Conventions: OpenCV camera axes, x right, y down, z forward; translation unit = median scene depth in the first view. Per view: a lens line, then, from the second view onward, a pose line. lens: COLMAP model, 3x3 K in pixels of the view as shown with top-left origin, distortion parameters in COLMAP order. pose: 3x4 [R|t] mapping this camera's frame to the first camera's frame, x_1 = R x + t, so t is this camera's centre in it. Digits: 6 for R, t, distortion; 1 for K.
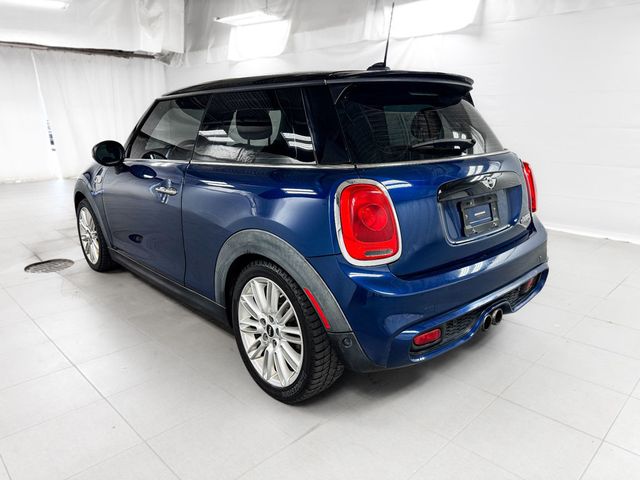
lens RADIAL K [[477.7, 0, 309.8], [0, 477.7, 239.7], [0, 0, 1]] dist [0.006721, -0.005735]
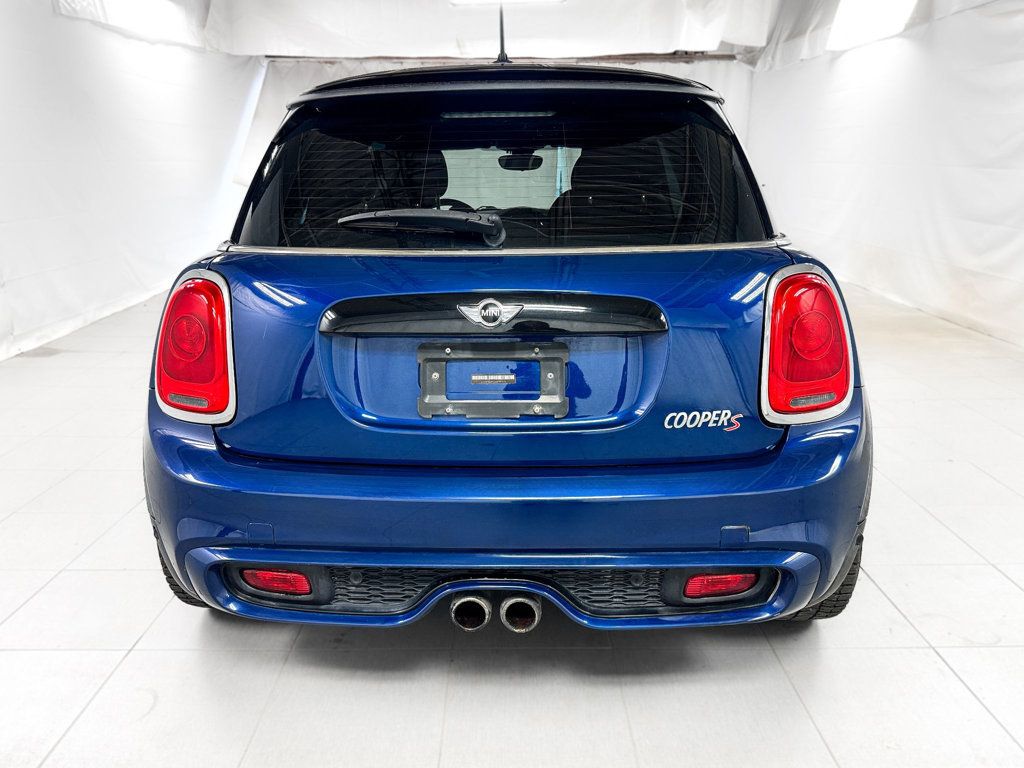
lens RADIAL K [[764.3, 0, 495.7], [0, 764.3, 383.6], [0, 0, 1]] dist [0.006721, -0.005735]
pose [[0.744265, 0.179315, -0.643363, 0.425201], [-0.155948, 0.983315, 0.093658, -0.056723], [0.649422, 0.030625, 0.759811, 0.236955]]
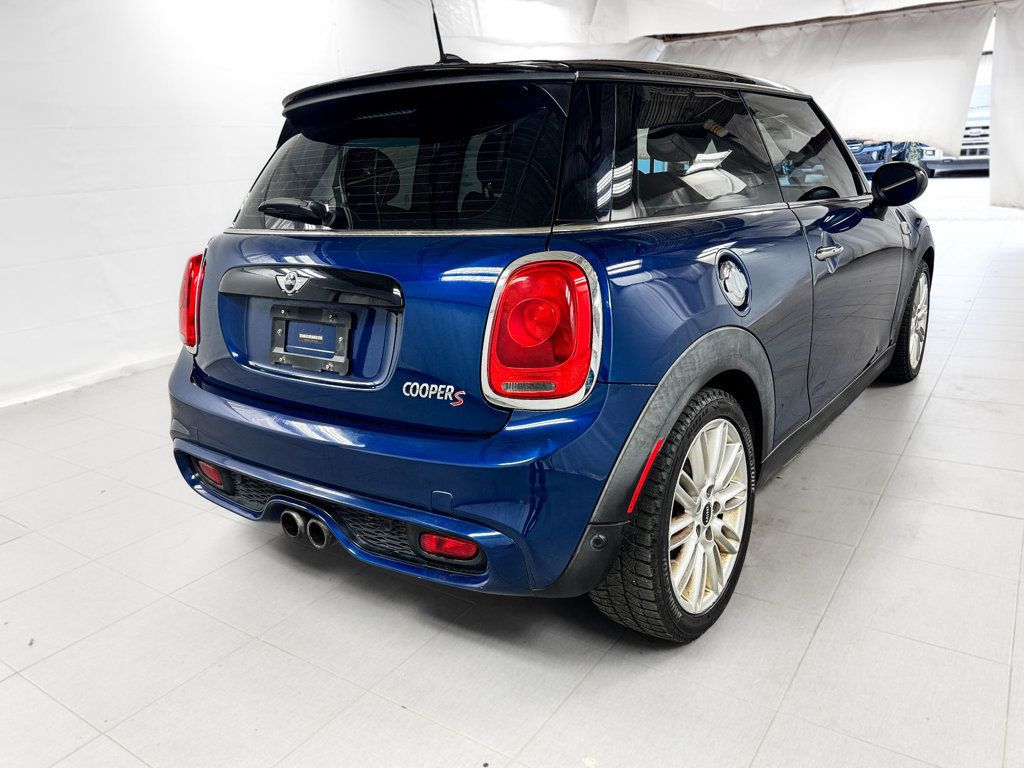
lens RADIAL K [[764.3, 0, 495.7], [0, 764.3, 383.6], [0, 0, 1]] dist [0.006721, -0.005735]
pose [[0.225774, 0.261072, -0.938545, 0.645036], [-0.176839, 0.958398, 0.224054, -0.119645], [0.957995, 0.115386, 0.262549, 0.507021]]
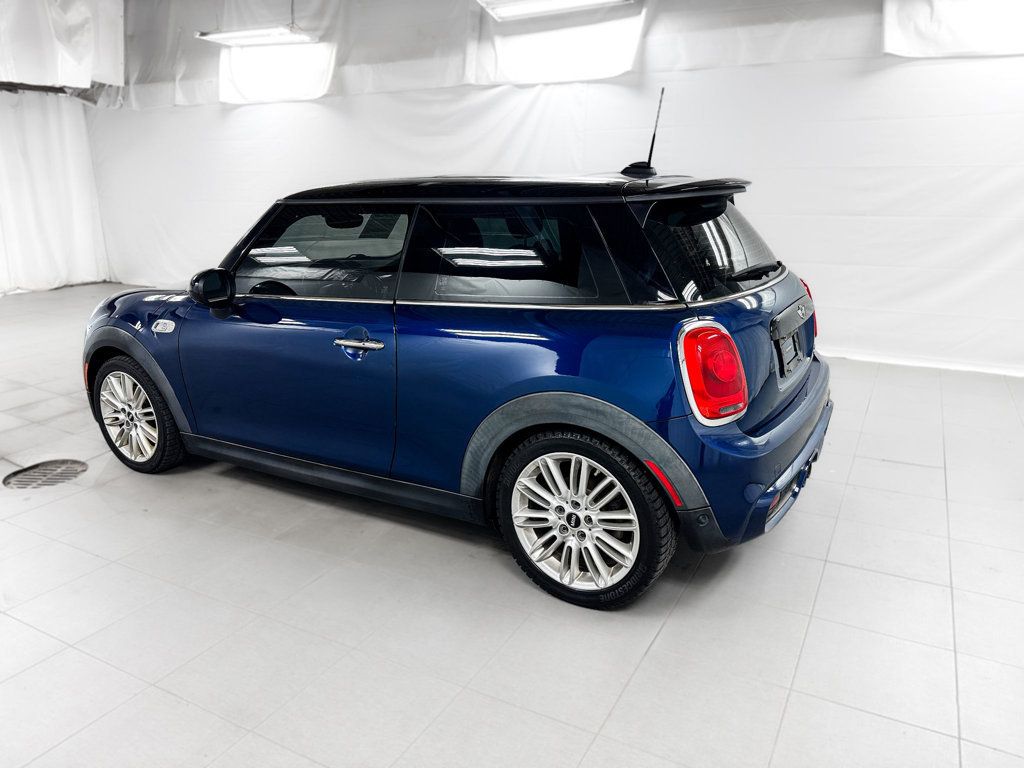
lens RADIAL K [[755.3, 0, 526.8], [0, 755.3, 382.4], [0, 0, 1]] dist [0.051307, -0.082921]
pose [[0.955009, -0.084725, 0.284216, -0.247218], [0.081168, 0.996404, 0.024291, -0.034582], [-0.285252, -0.000128, 0.958453, -0.077638]]
